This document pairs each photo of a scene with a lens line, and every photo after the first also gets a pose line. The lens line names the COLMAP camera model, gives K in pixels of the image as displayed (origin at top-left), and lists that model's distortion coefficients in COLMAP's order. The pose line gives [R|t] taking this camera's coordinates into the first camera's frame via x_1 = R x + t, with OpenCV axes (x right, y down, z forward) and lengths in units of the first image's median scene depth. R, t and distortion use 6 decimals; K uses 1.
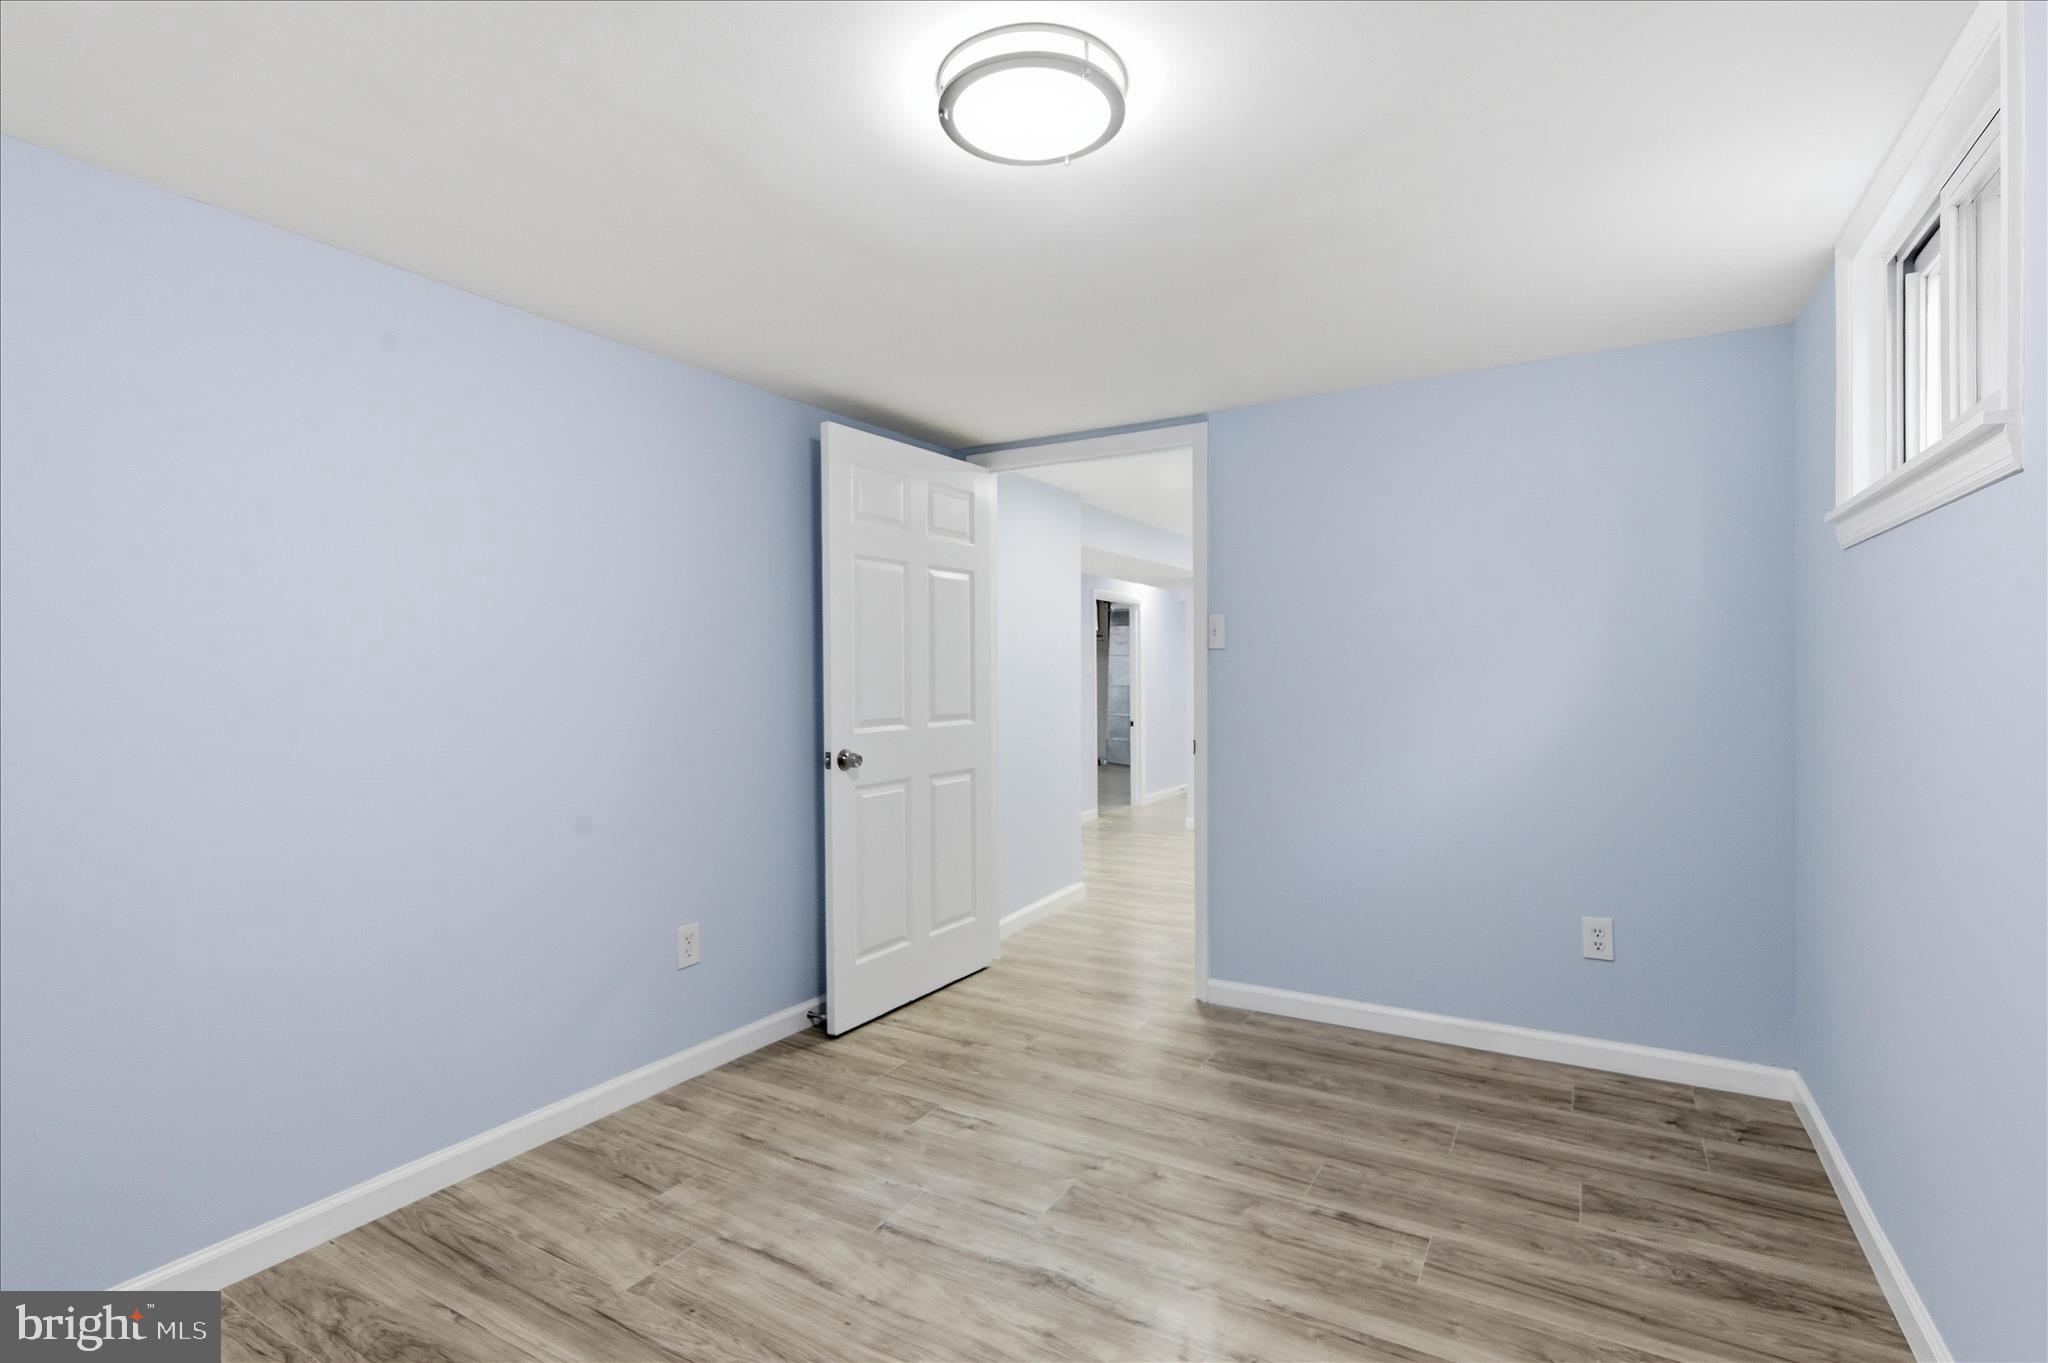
lens RADIAL K [[949.3, 0, 1024.6], [0, 949.3, 675.6], [0, 0, 1]] dist [-0.002089, 0.000541]
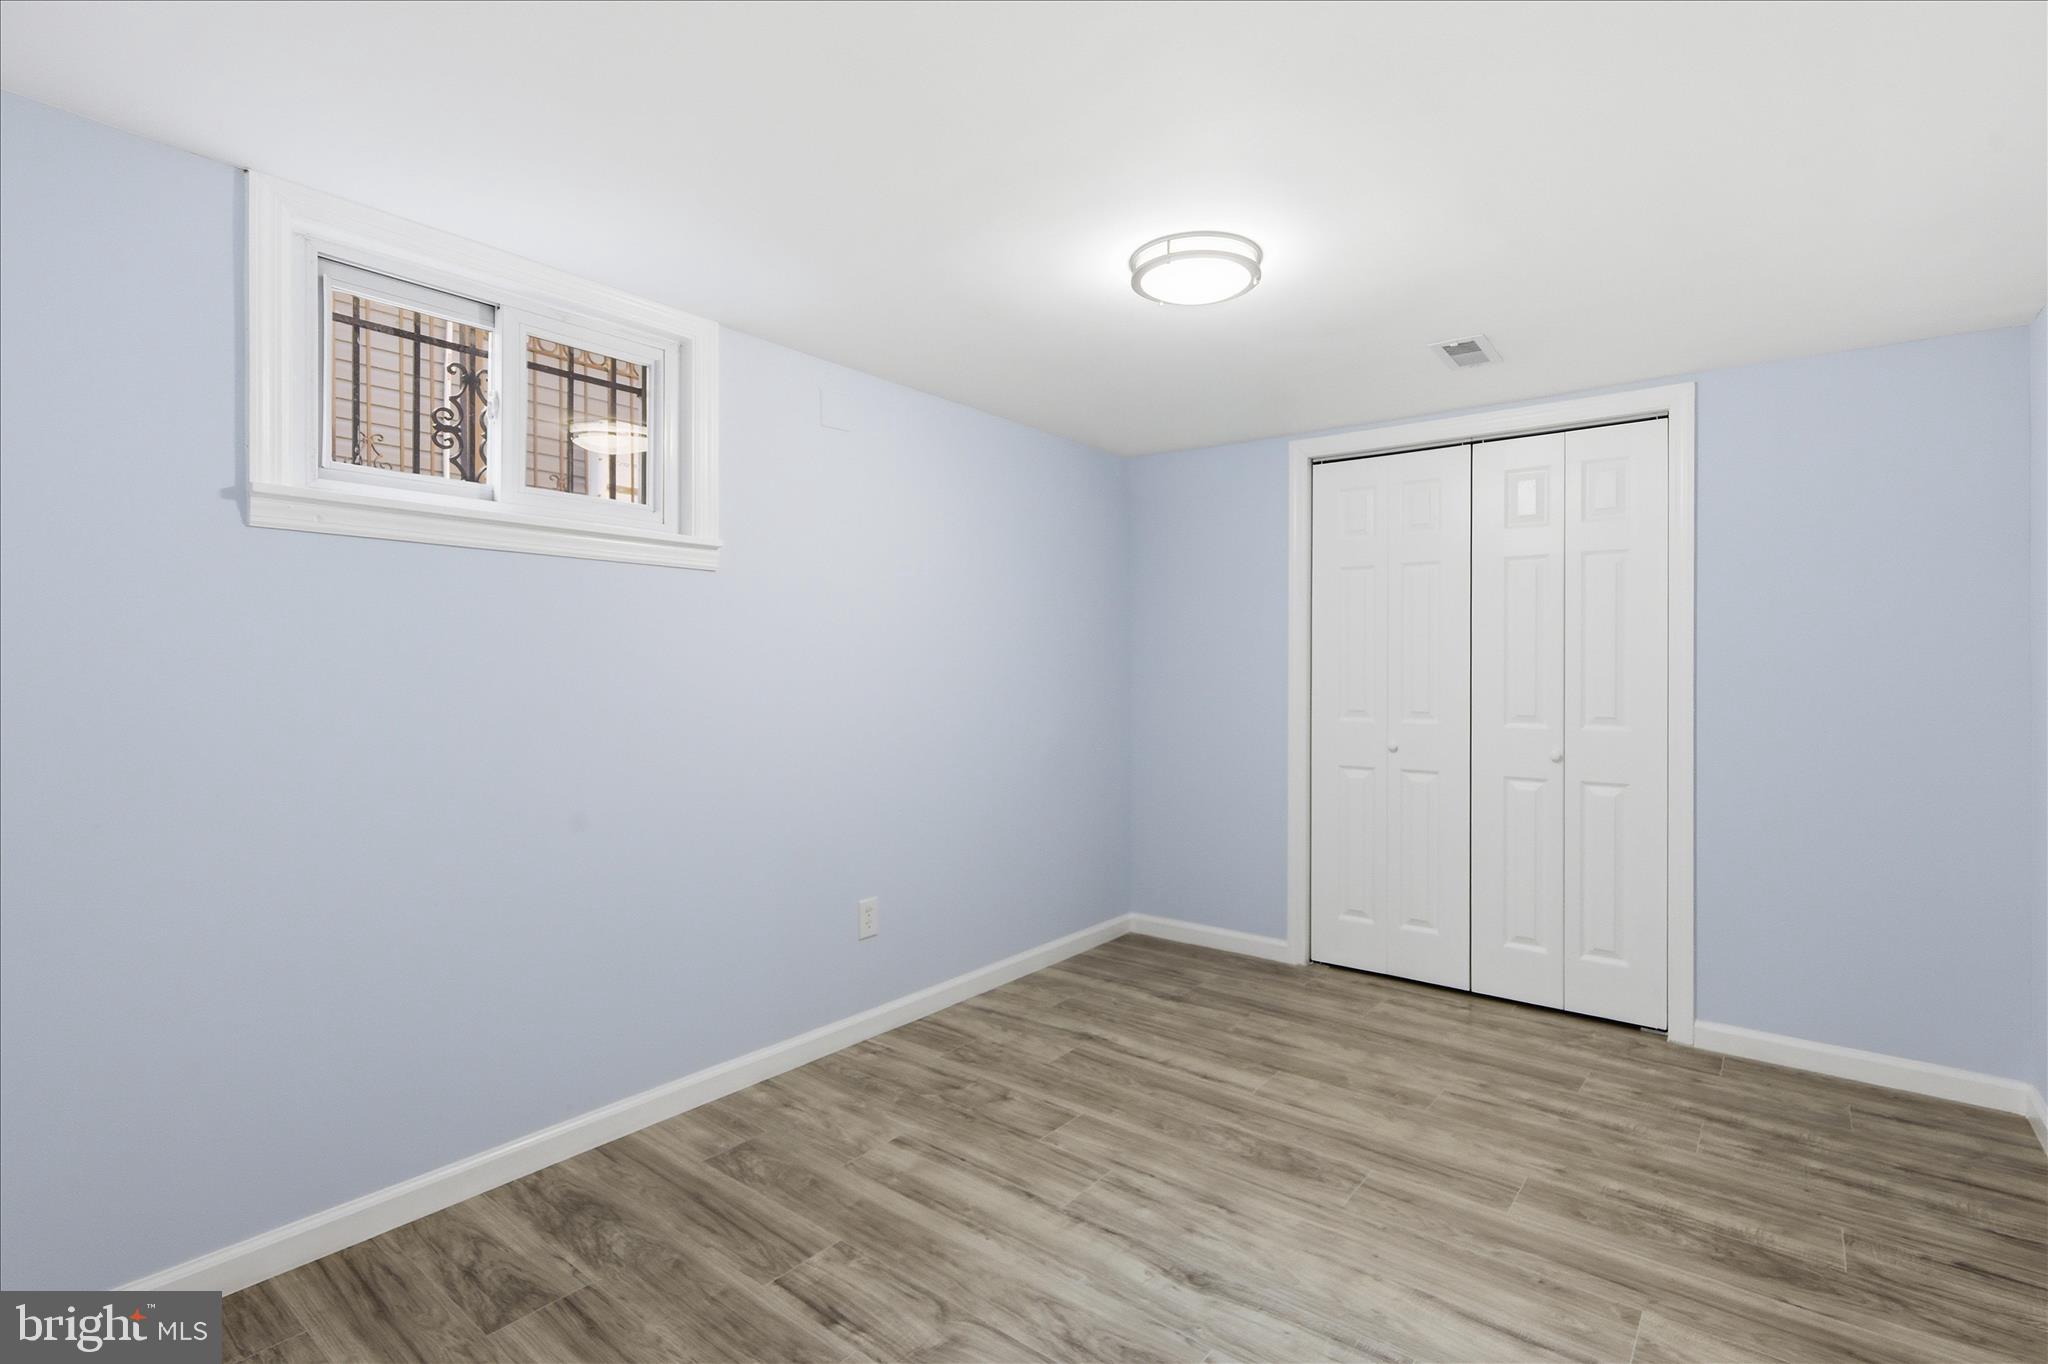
lens RADIAL K [[949.3, 0, 1025.1], [0, 949.3, 675.1], [0, 0, 1]] dist [-0.002089, 0.000541]
pose [[-0.989699, 0.007860, 0.142950, 0.049002], [0.008896, 0.999939, 0.006611, -0.001146], [-0.142889, 0.007814, -0.989708, 1.967756]]
